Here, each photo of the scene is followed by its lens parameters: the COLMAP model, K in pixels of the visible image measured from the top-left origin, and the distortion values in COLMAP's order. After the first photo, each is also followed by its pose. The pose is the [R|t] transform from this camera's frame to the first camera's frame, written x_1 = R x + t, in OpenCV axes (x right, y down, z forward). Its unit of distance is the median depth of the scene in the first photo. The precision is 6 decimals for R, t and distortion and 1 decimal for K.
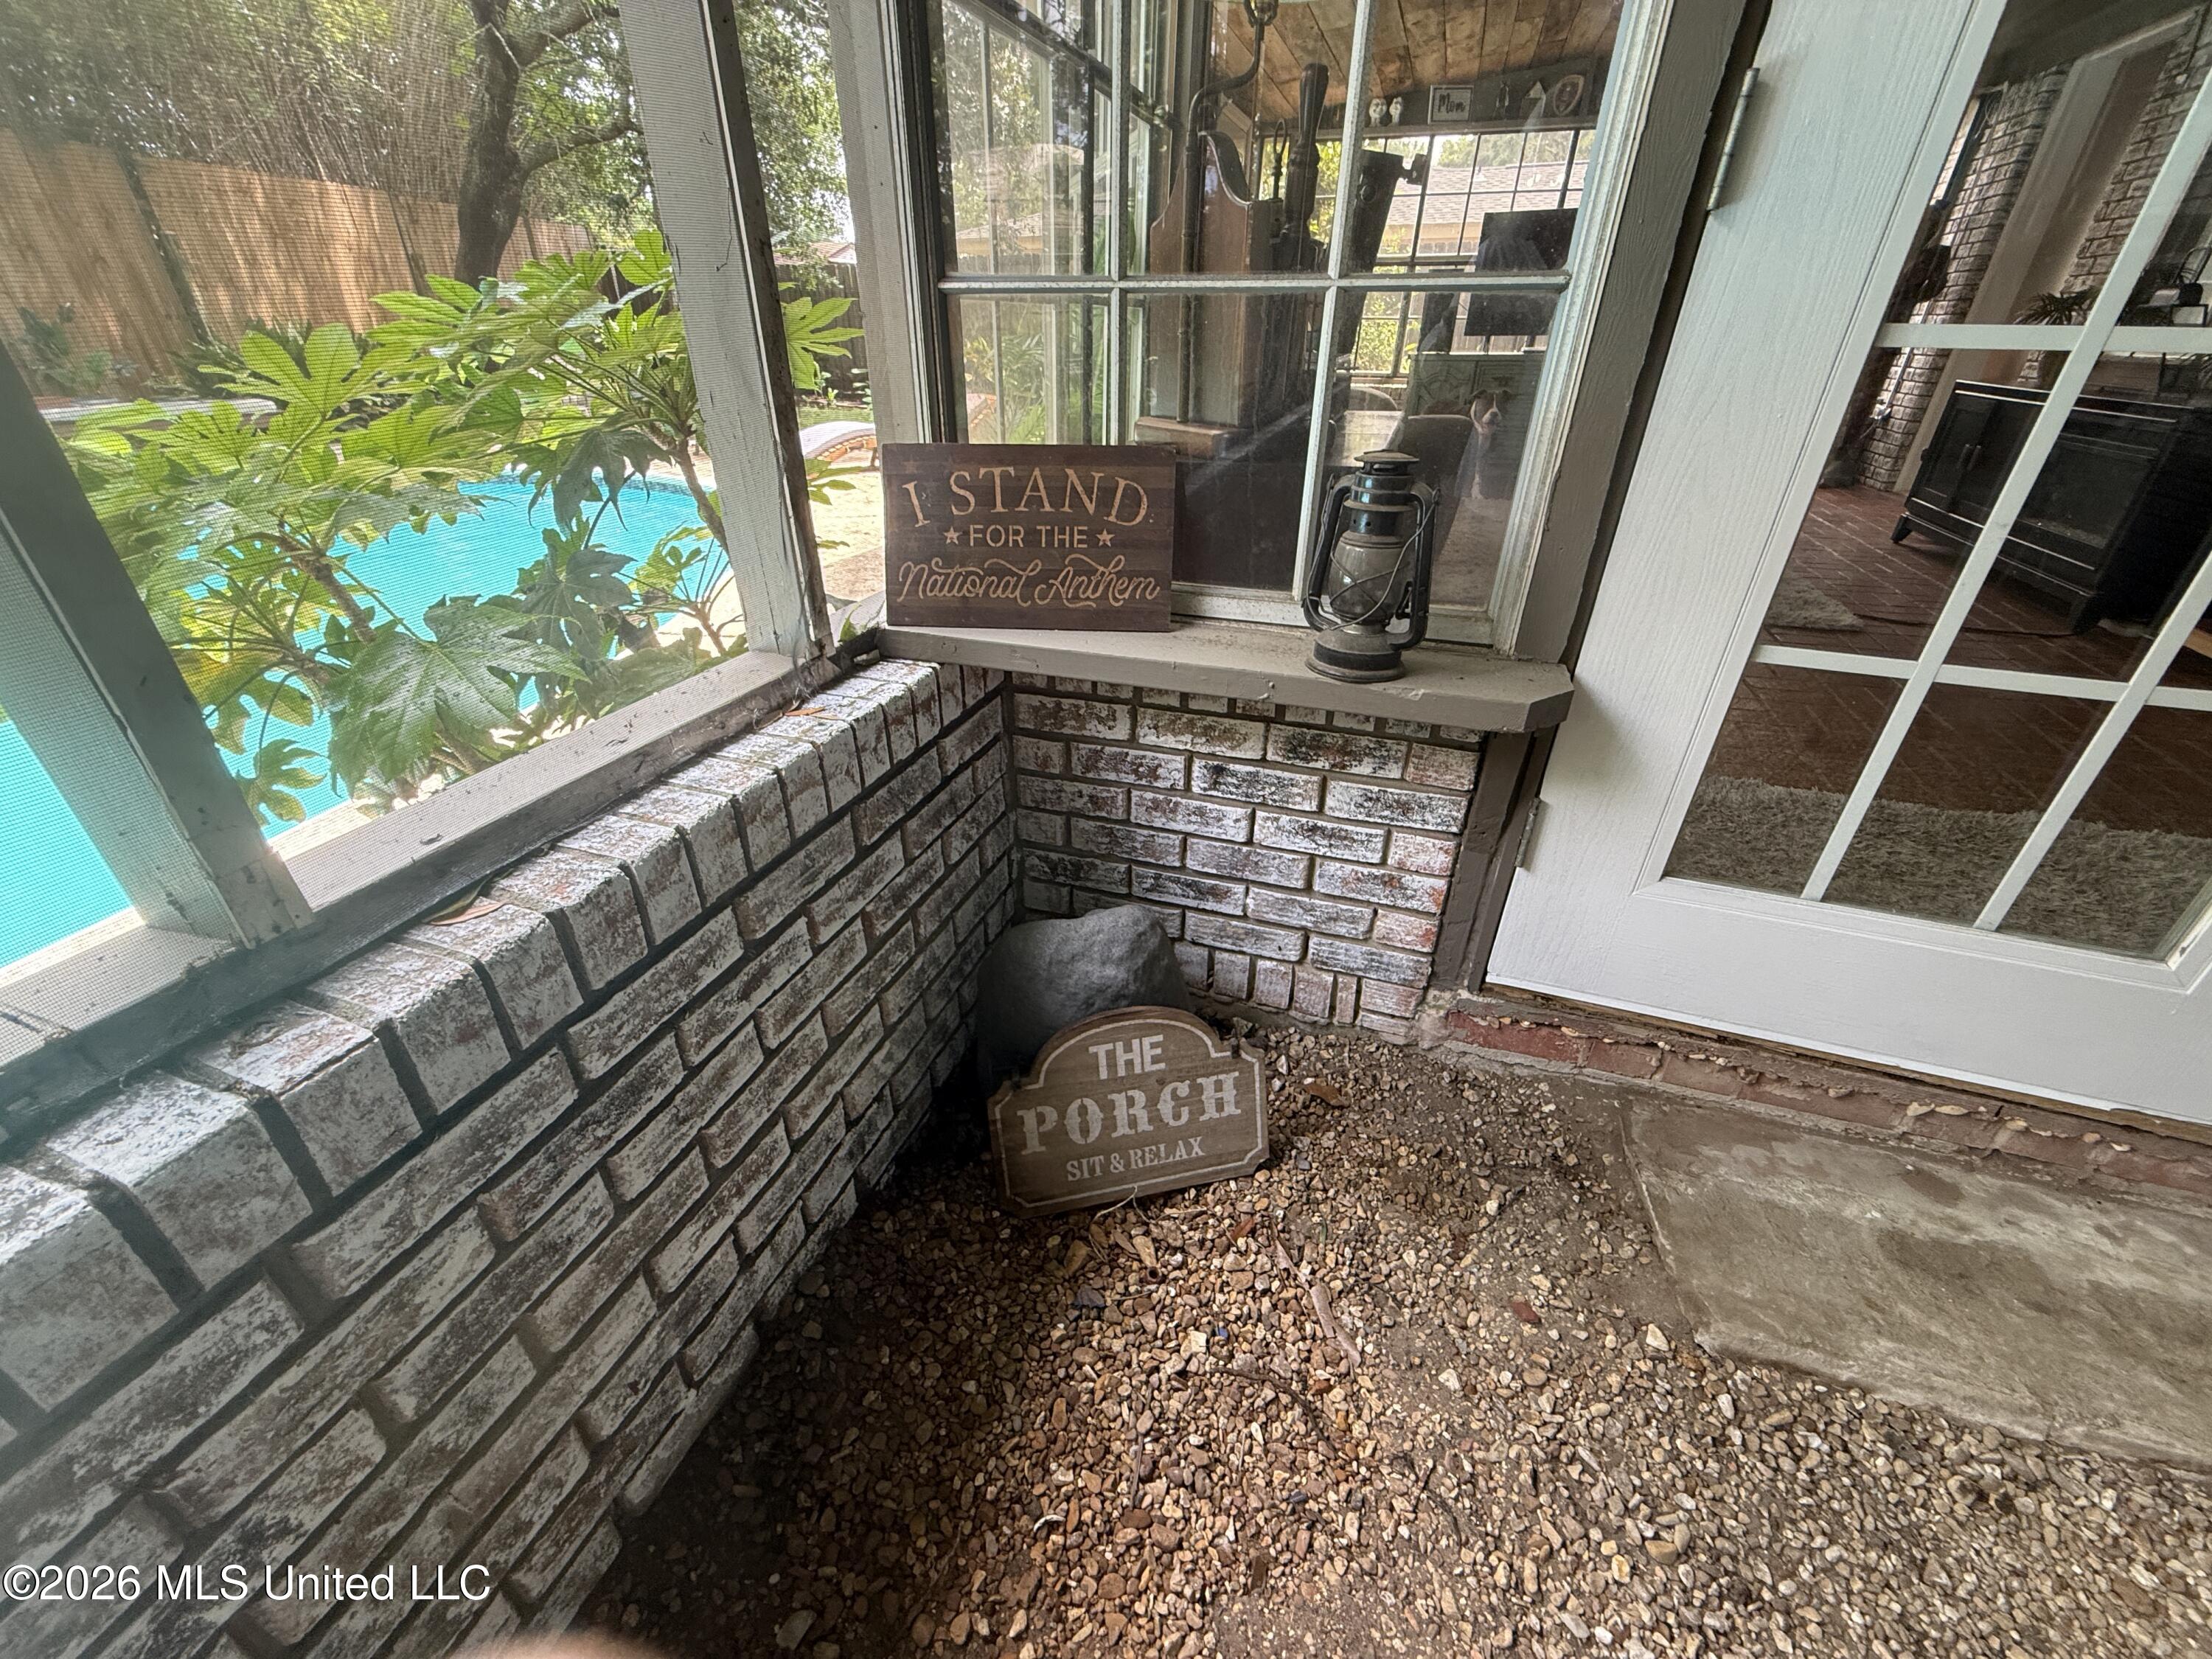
lens RADIAL K [[882.6, 0, 1101.9], [0, 882.6, 824.8], [0, 0, 1]] dist [-0.000645, 0.000189]
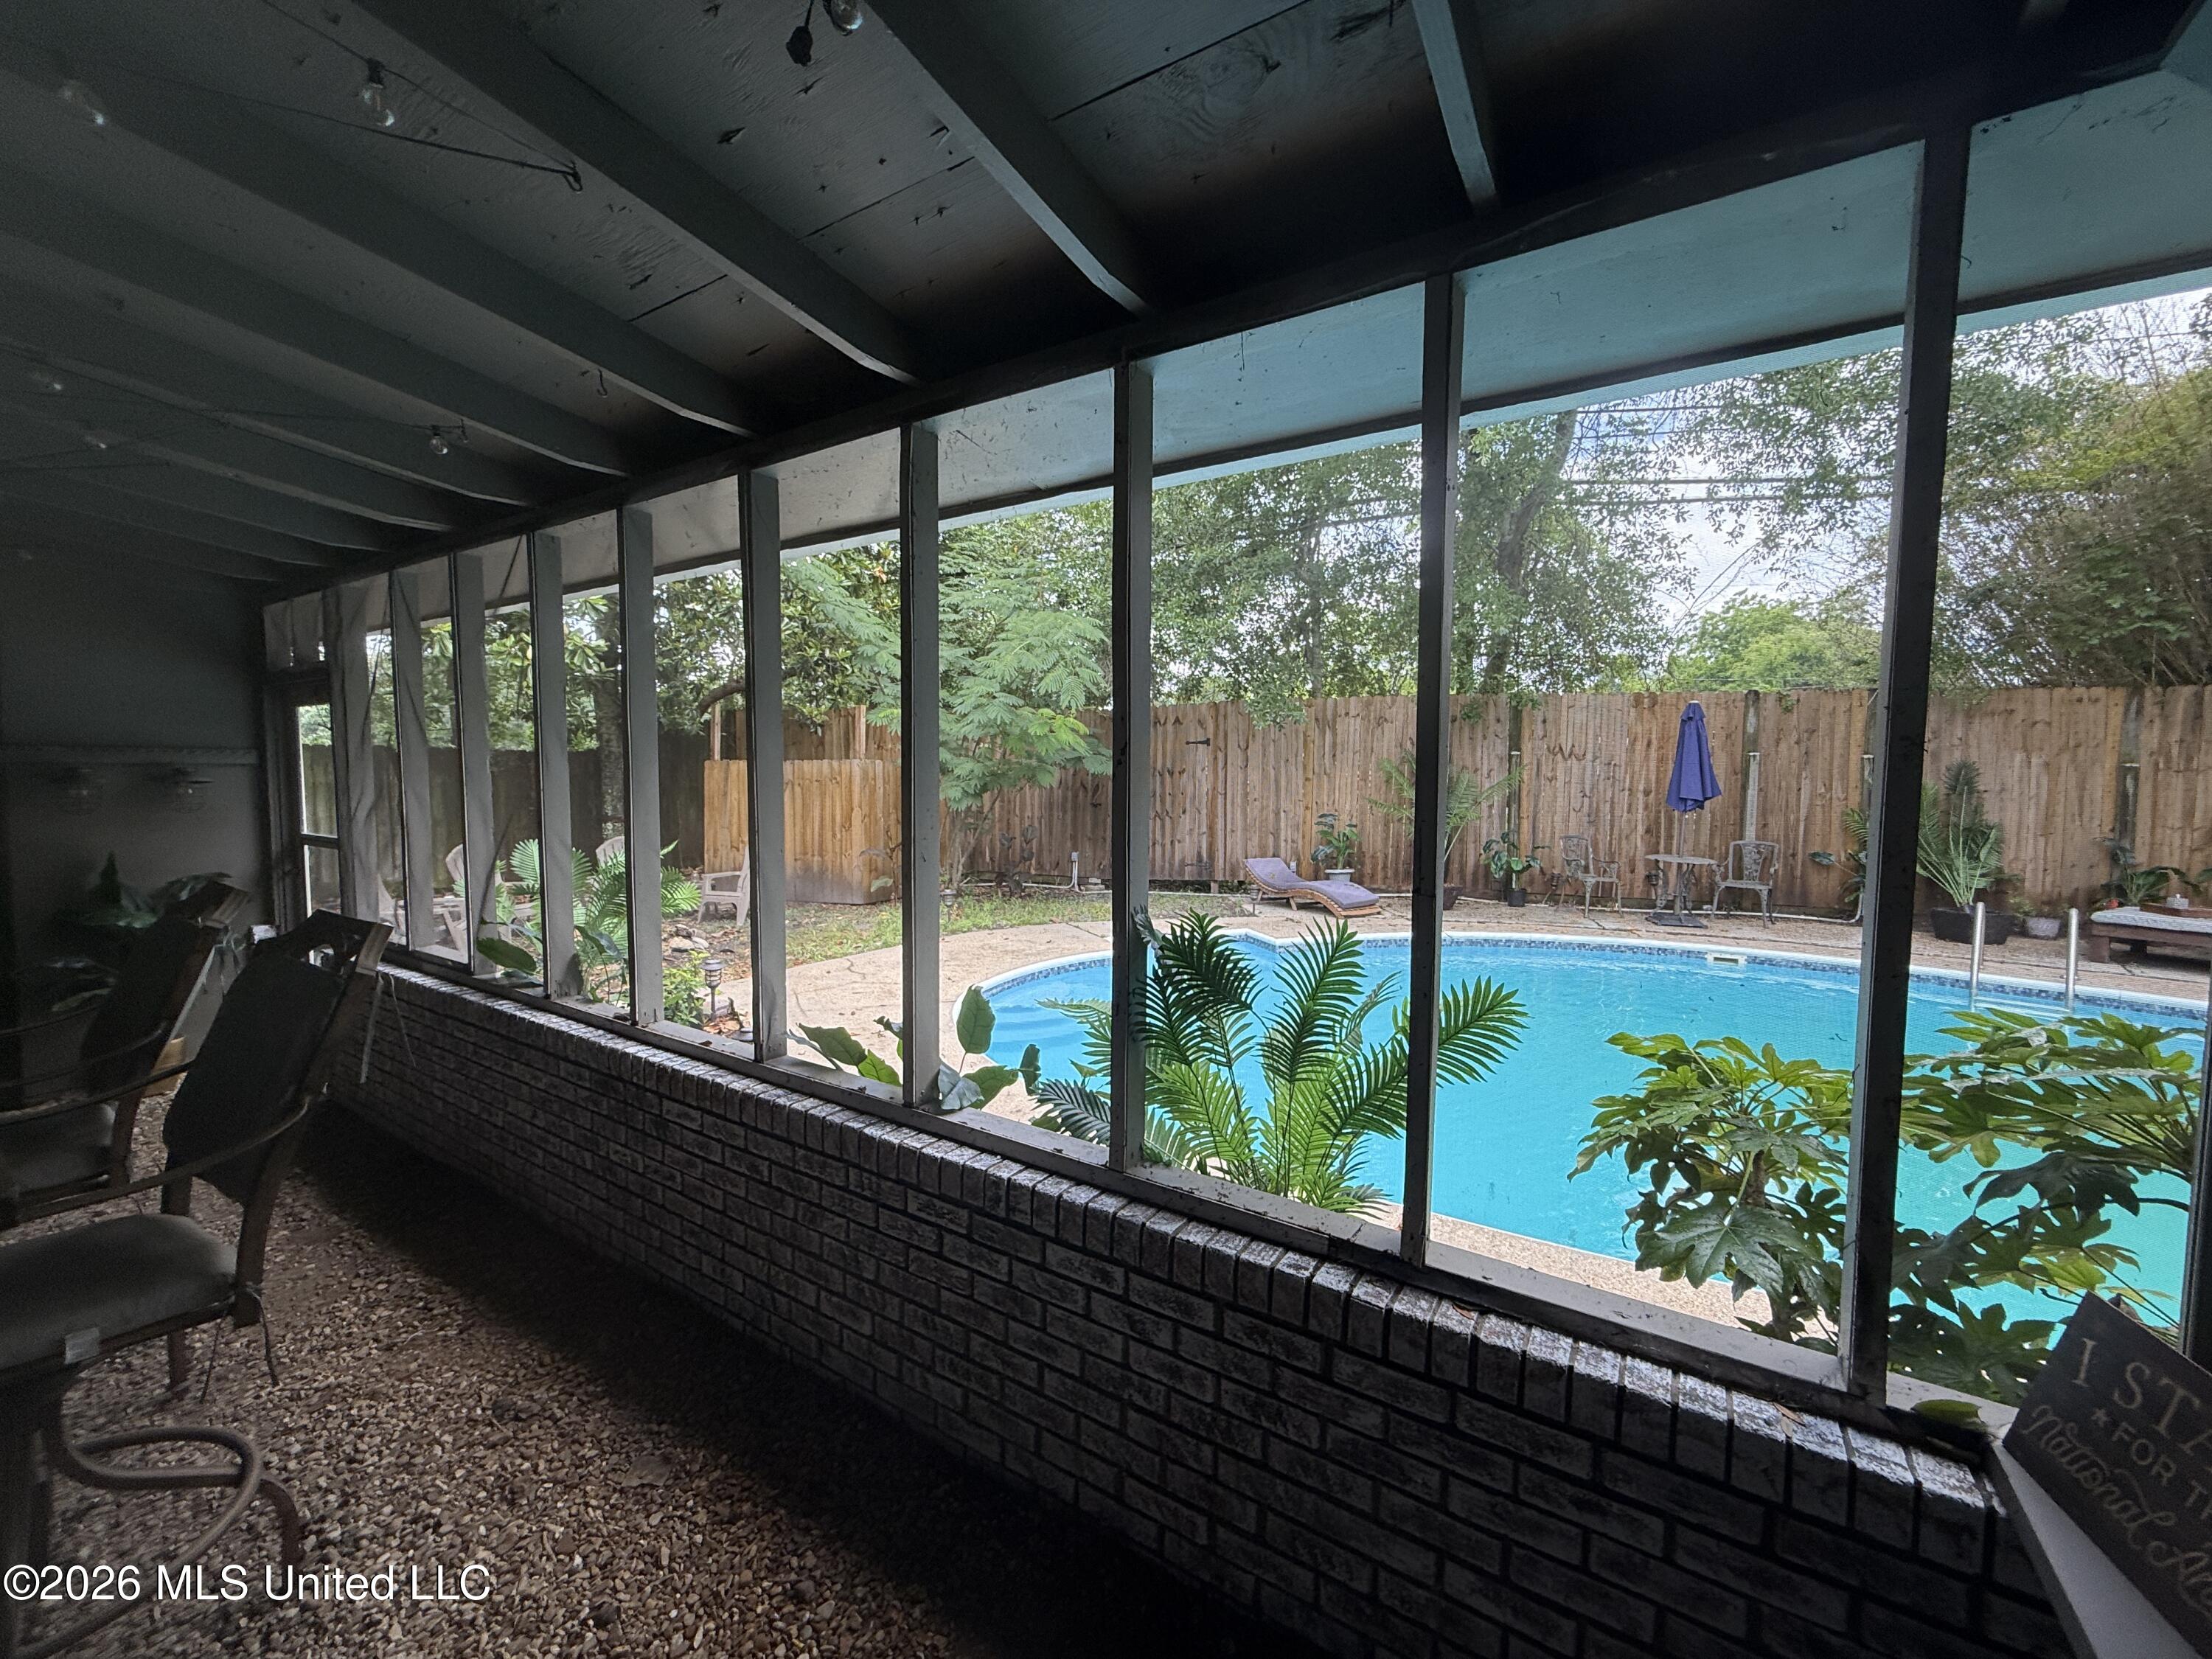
lens RADIAL K [[882.6, 0, 1103.5], [0, 882.6, 834.6], [0, 0, 1]] dist [-0.000645, 0.000189]
pose [[-0.232353, 0.056766, -0.970974, 0.925320], [-0.491713, 0.854471, 0.167621, -0.502288], [0.839184, 0.516388, -0.170627, 0.013985]]
